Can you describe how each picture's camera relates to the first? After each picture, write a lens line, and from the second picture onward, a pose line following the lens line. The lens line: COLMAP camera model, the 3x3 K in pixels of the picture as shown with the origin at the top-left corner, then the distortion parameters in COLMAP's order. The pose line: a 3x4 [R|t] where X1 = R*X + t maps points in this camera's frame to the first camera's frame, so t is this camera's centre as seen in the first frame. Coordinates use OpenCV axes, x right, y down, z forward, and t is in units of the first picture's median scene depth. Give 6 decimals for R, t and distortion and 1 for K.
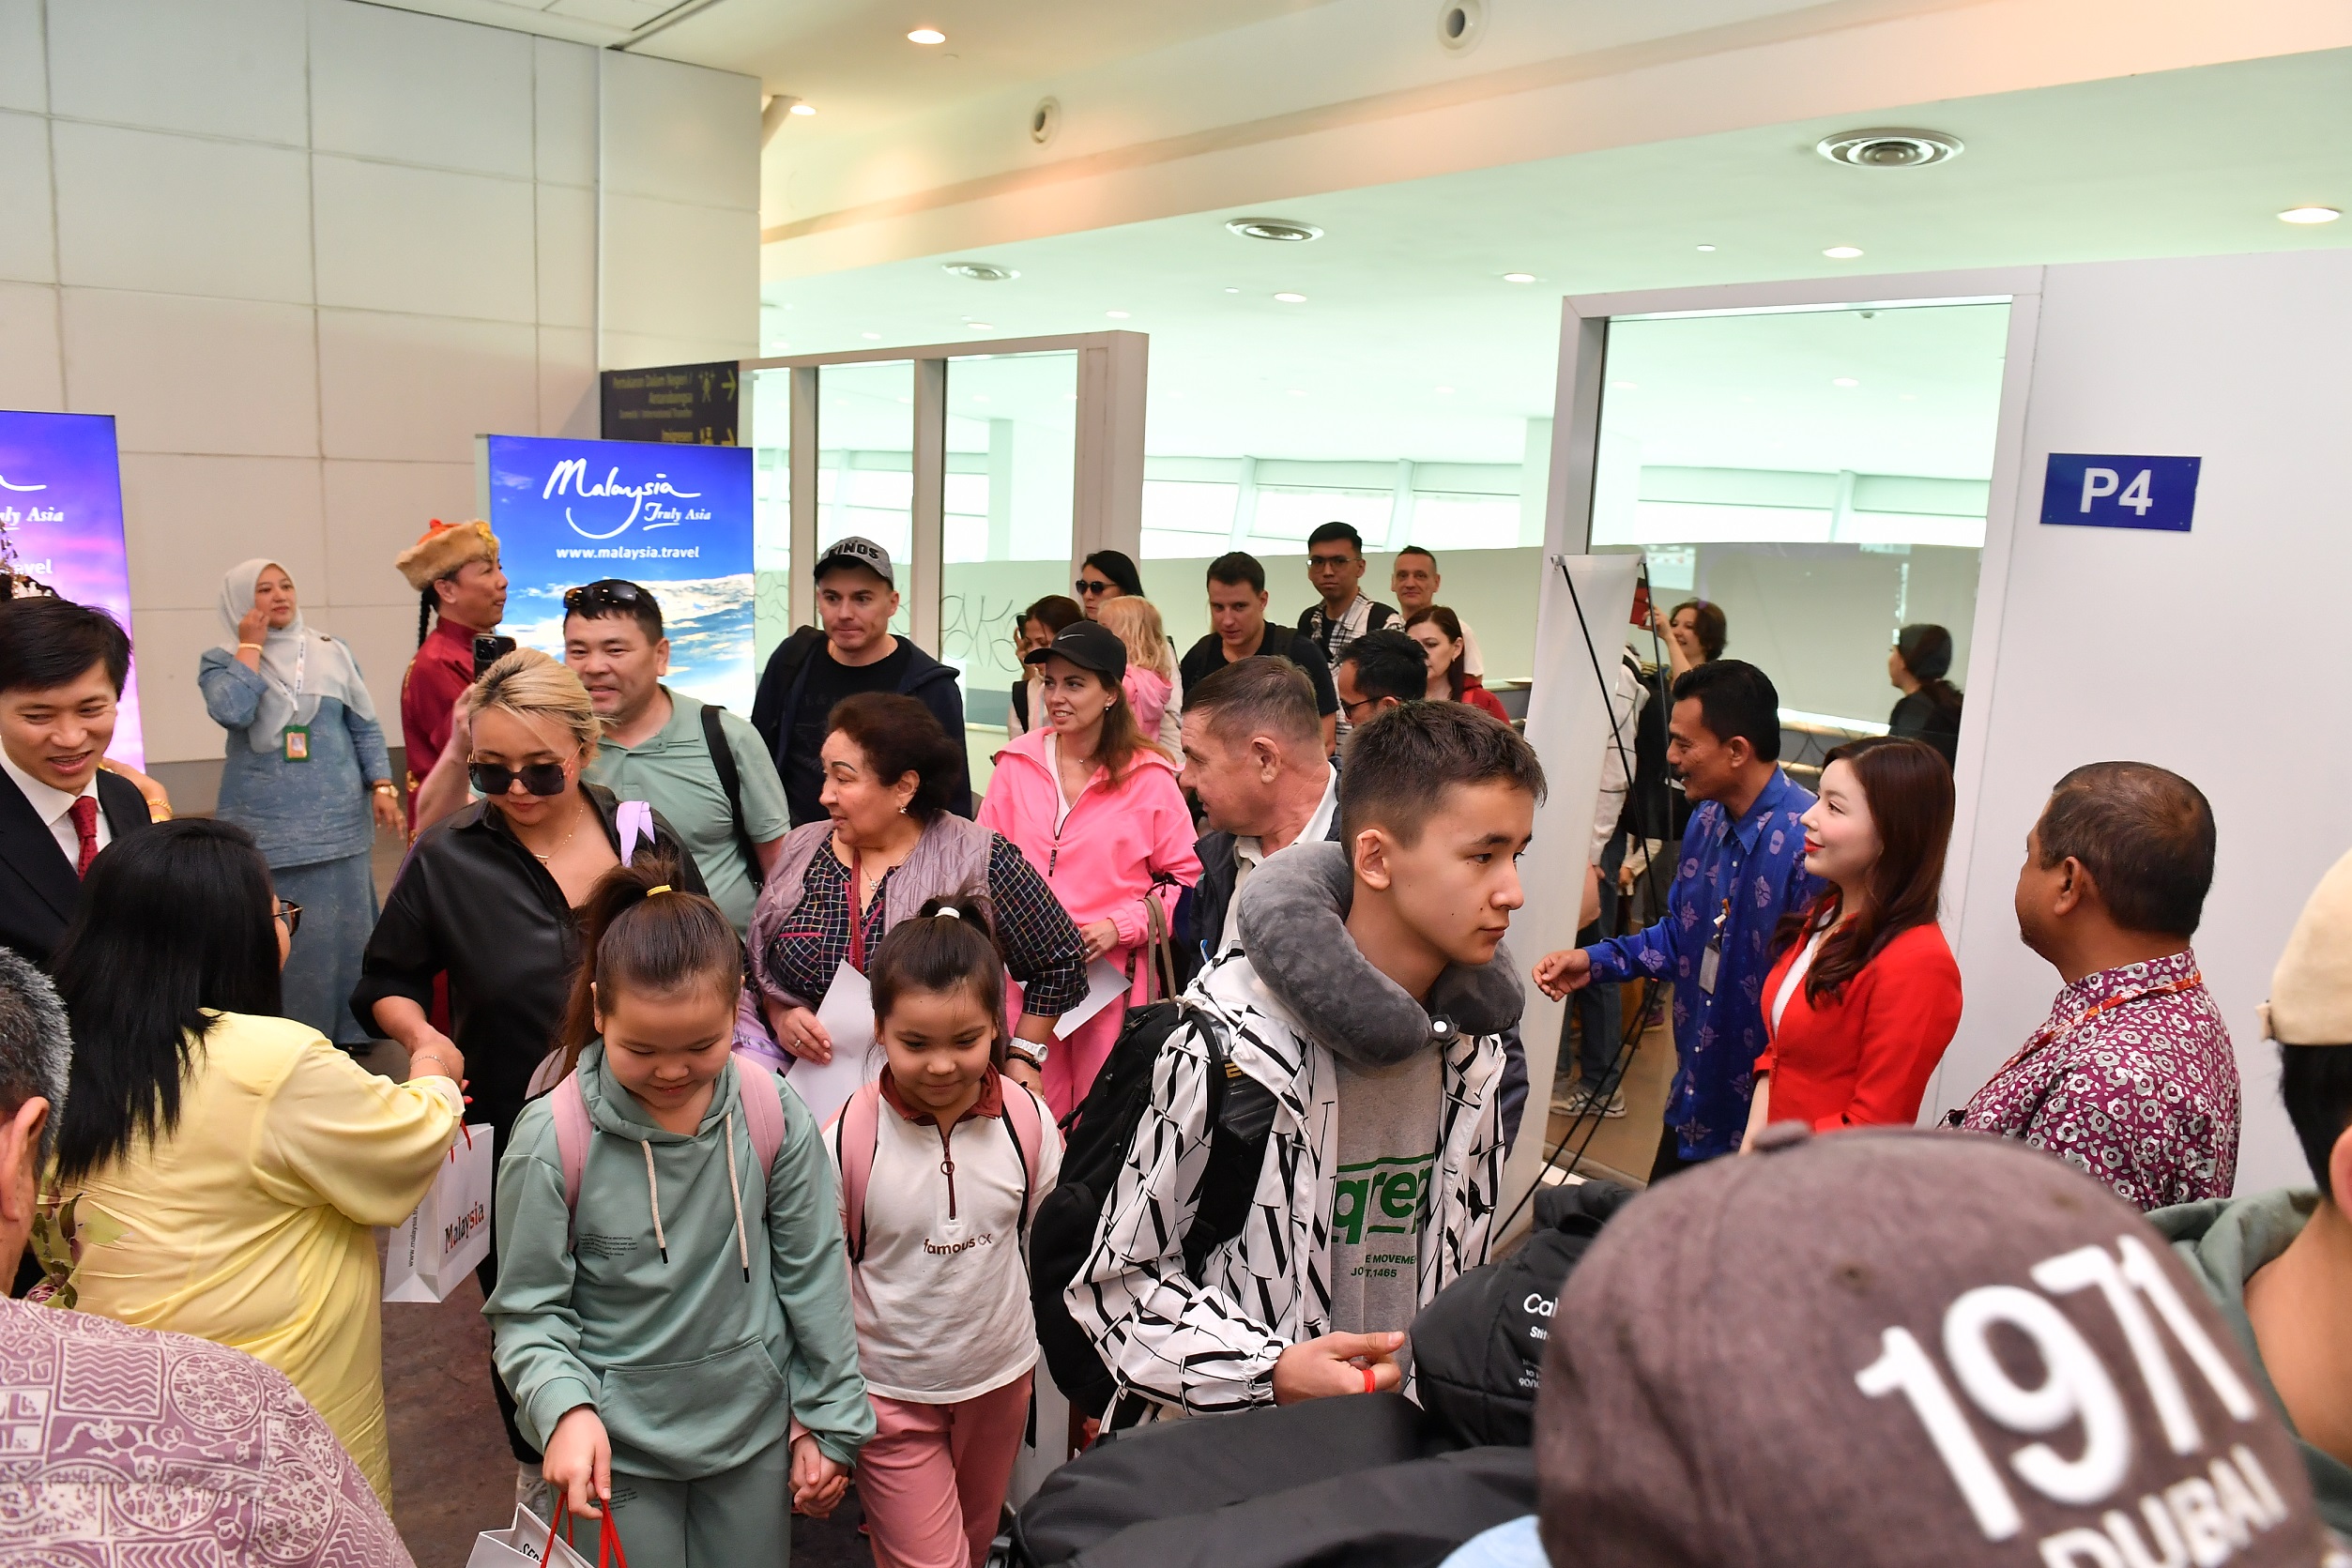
lens RADIAL K [[1600.0, 0, 1176.0], [0, 1600.0, 784.0], [0, 0, 1]] dist [-0.051326, -0.000068]
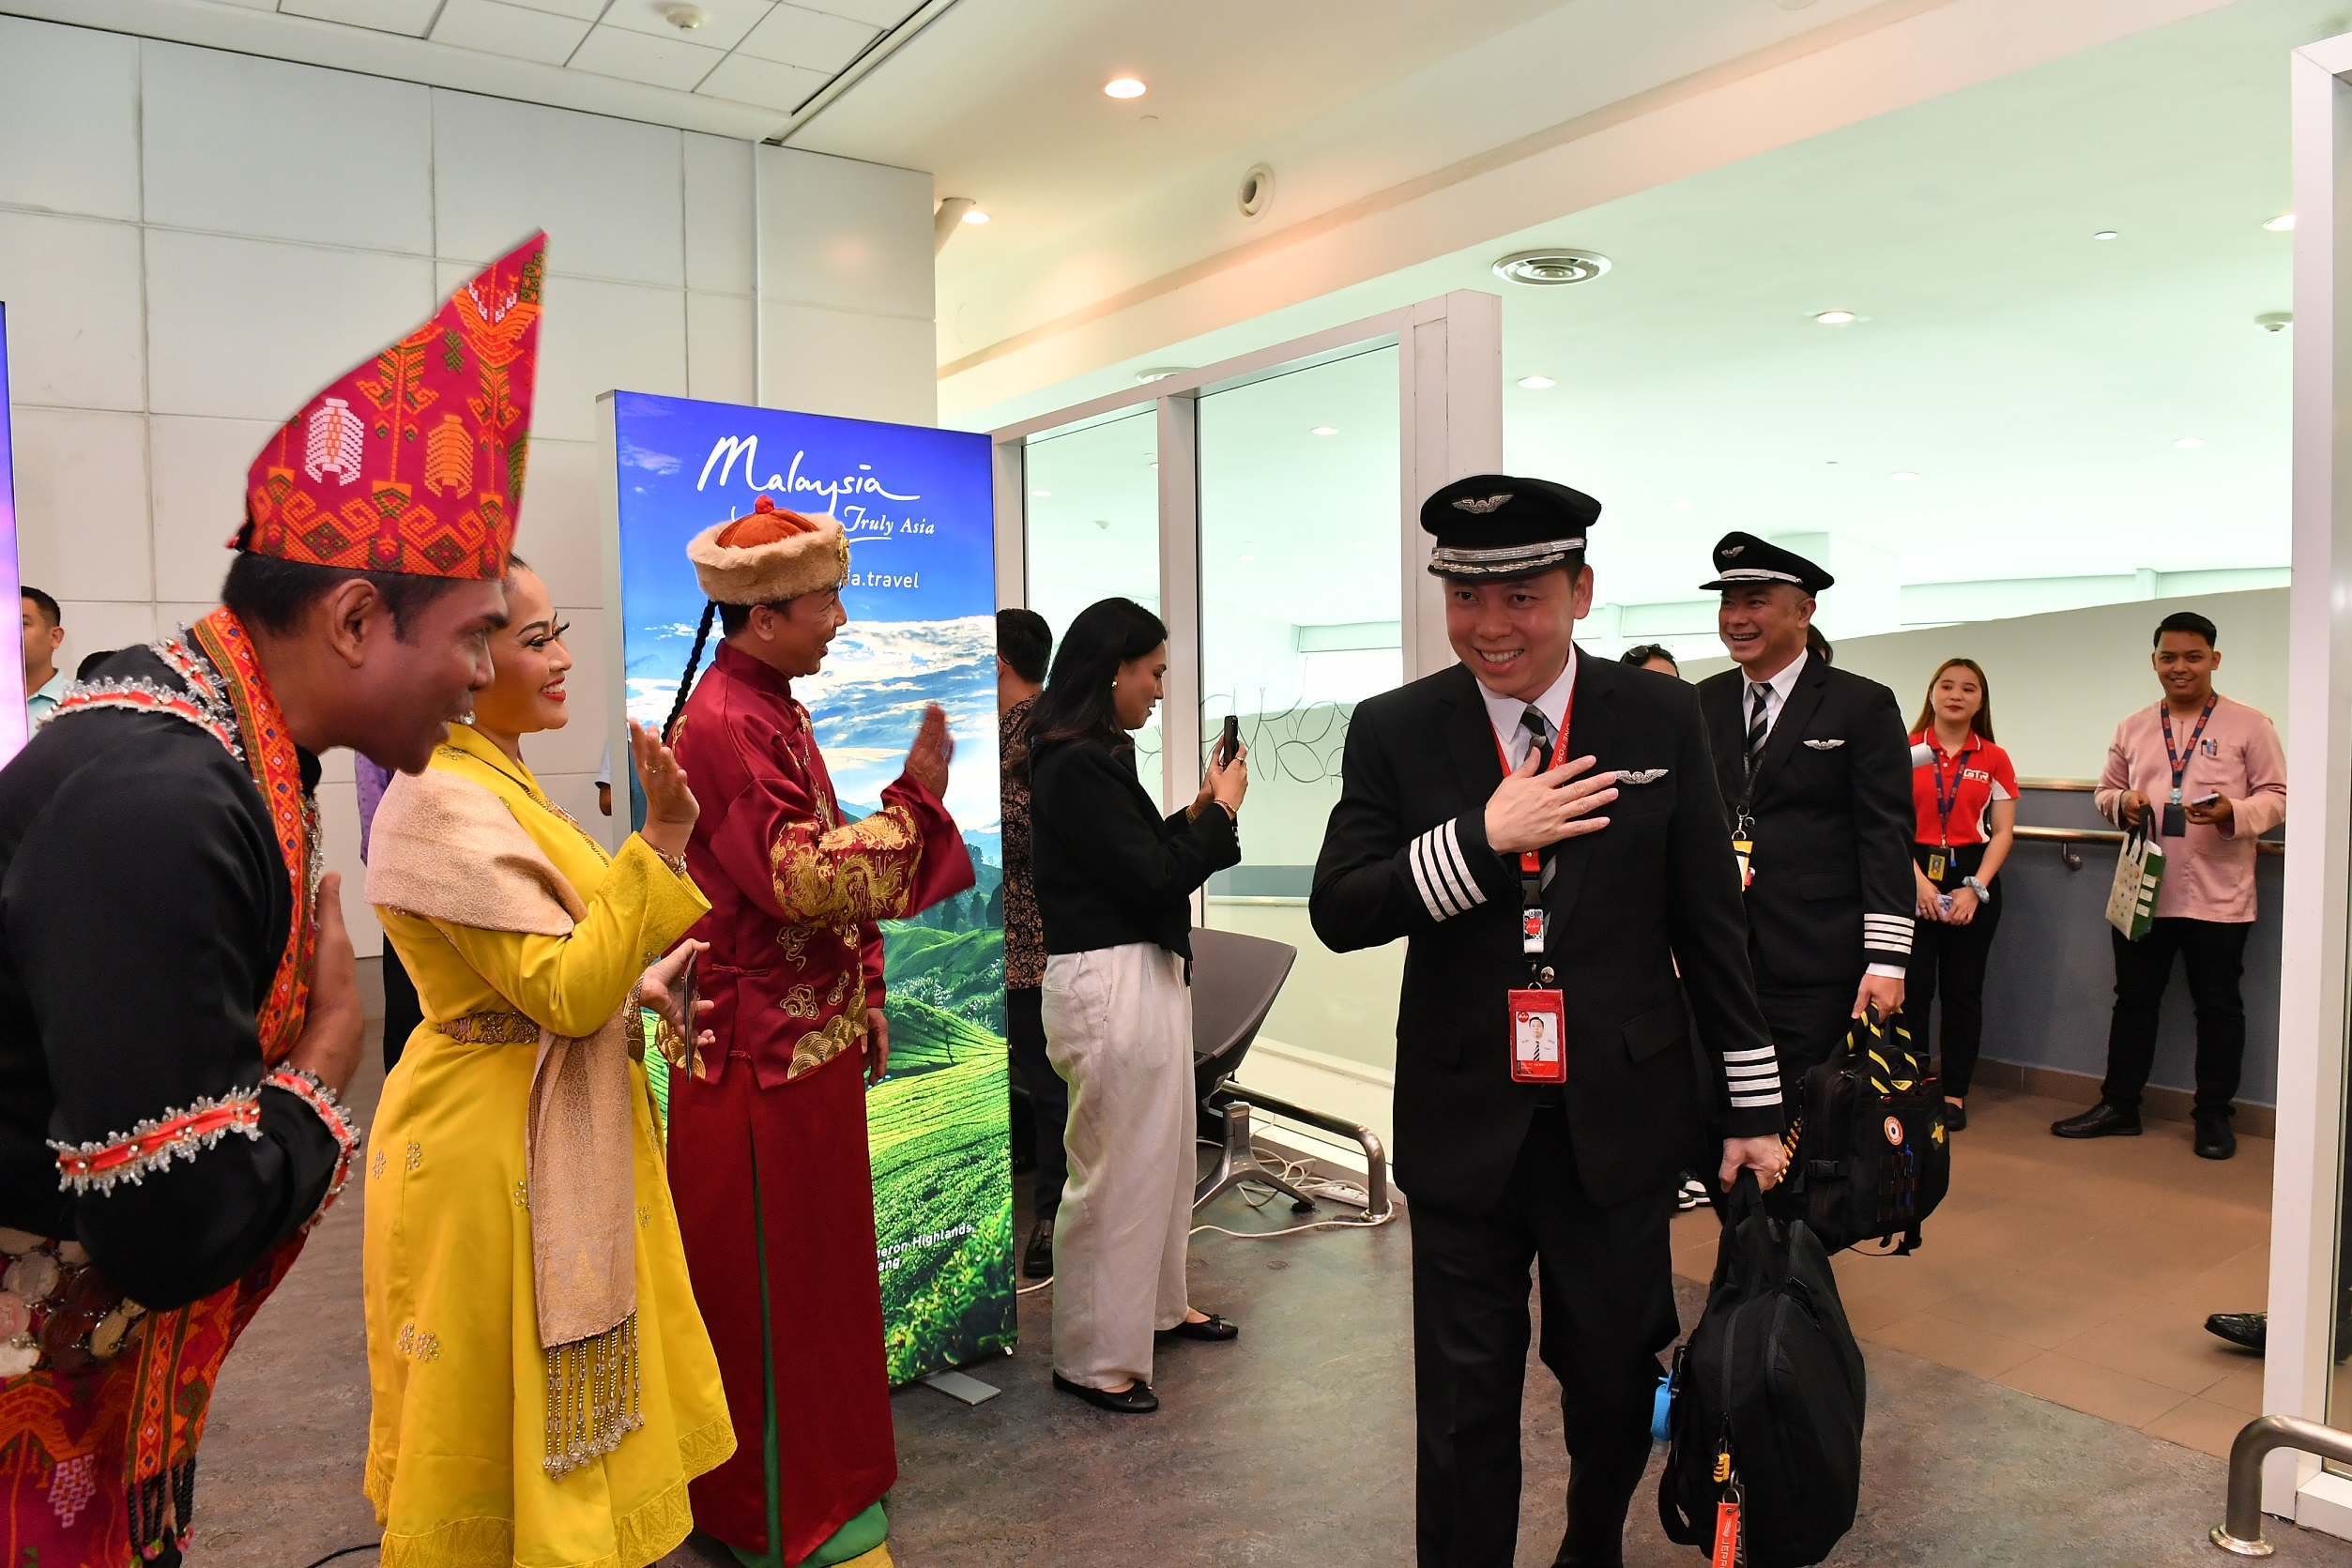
lens RADIAL K [[1600.0, 0, 1176.0], [0, 1600.0, 784.0], [0, 0, 1]] dist [-0.051326, -0.000068]
pose [[0.994896, -0.053995, -0.085249, -0.080016], [0.042409, 0.990301, -0.132306, 0.021398], [0.091566, 0.128016, 0.987536, 0.201685]]
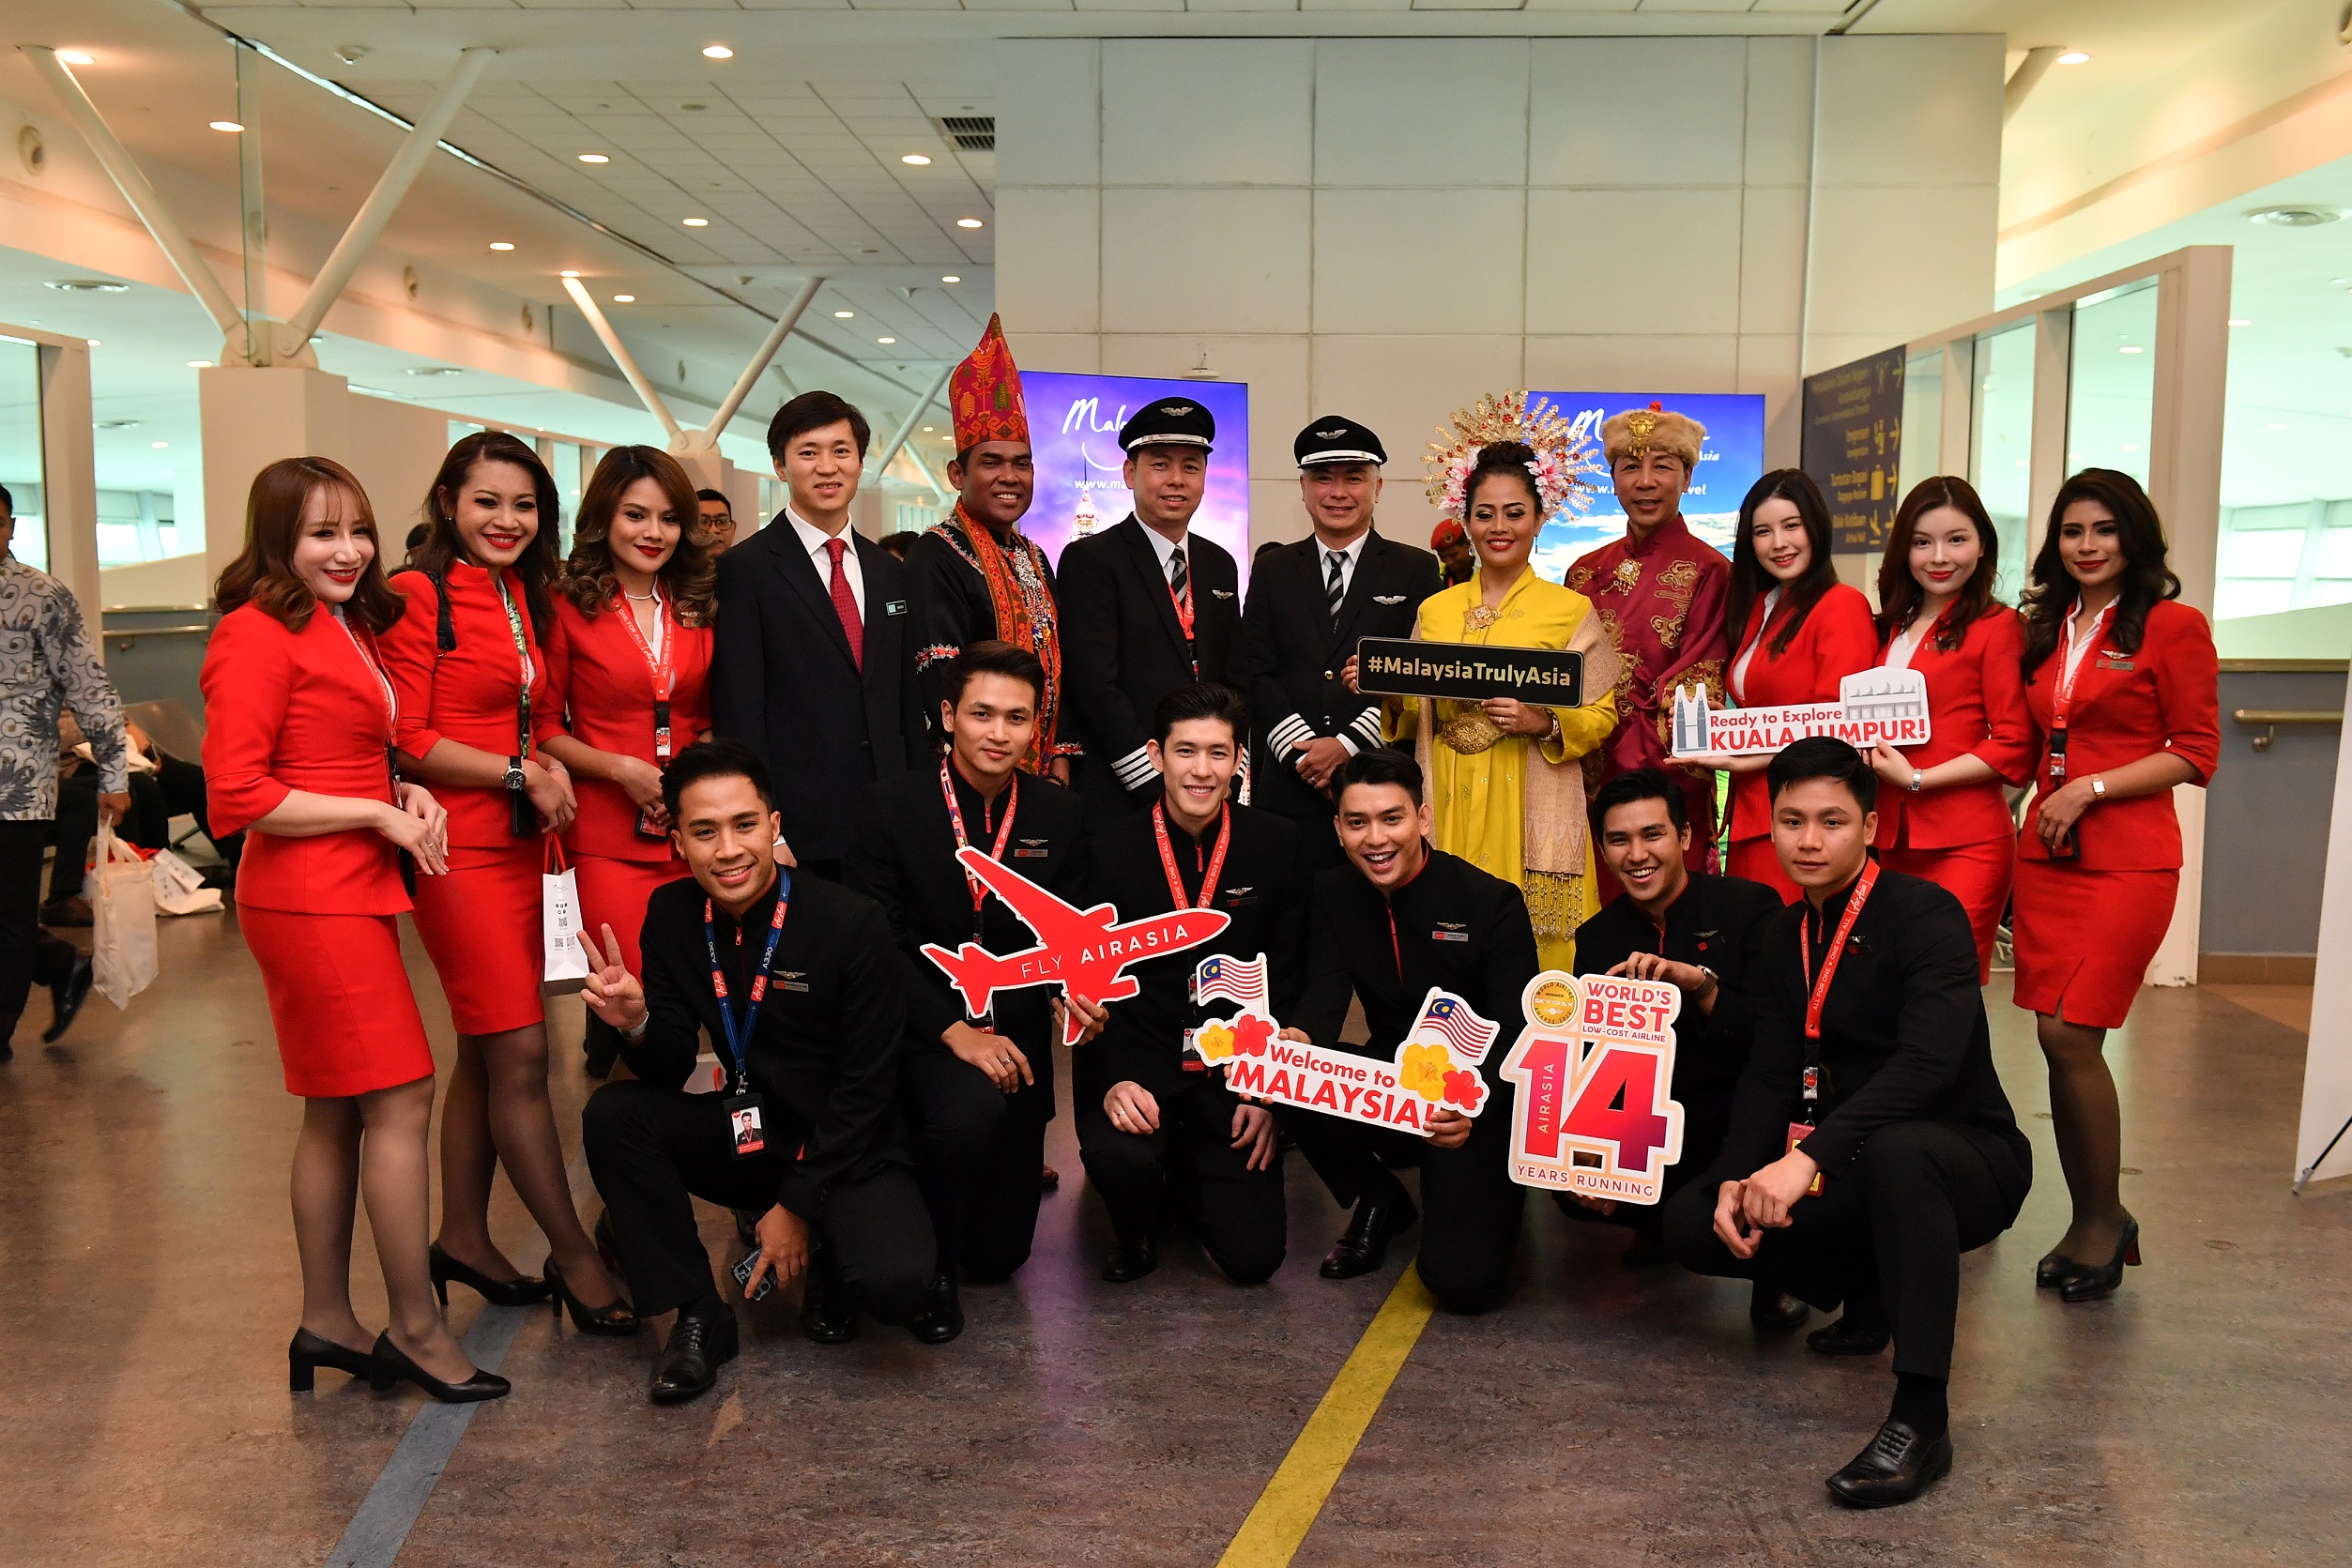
lens RADIAL K [[2247.7, 0, 1176.0], [0, 2247.7, 784.0], [0, 0, 1]] dist [0.066528, -0.066775]
pose [[0.750144, 0.022823, -0.660881, 0.279297], [-0.094560, 0.992836, -0.073045, 0.124353], [0.654479, 0.117287, 0.746928, -0.238931]]
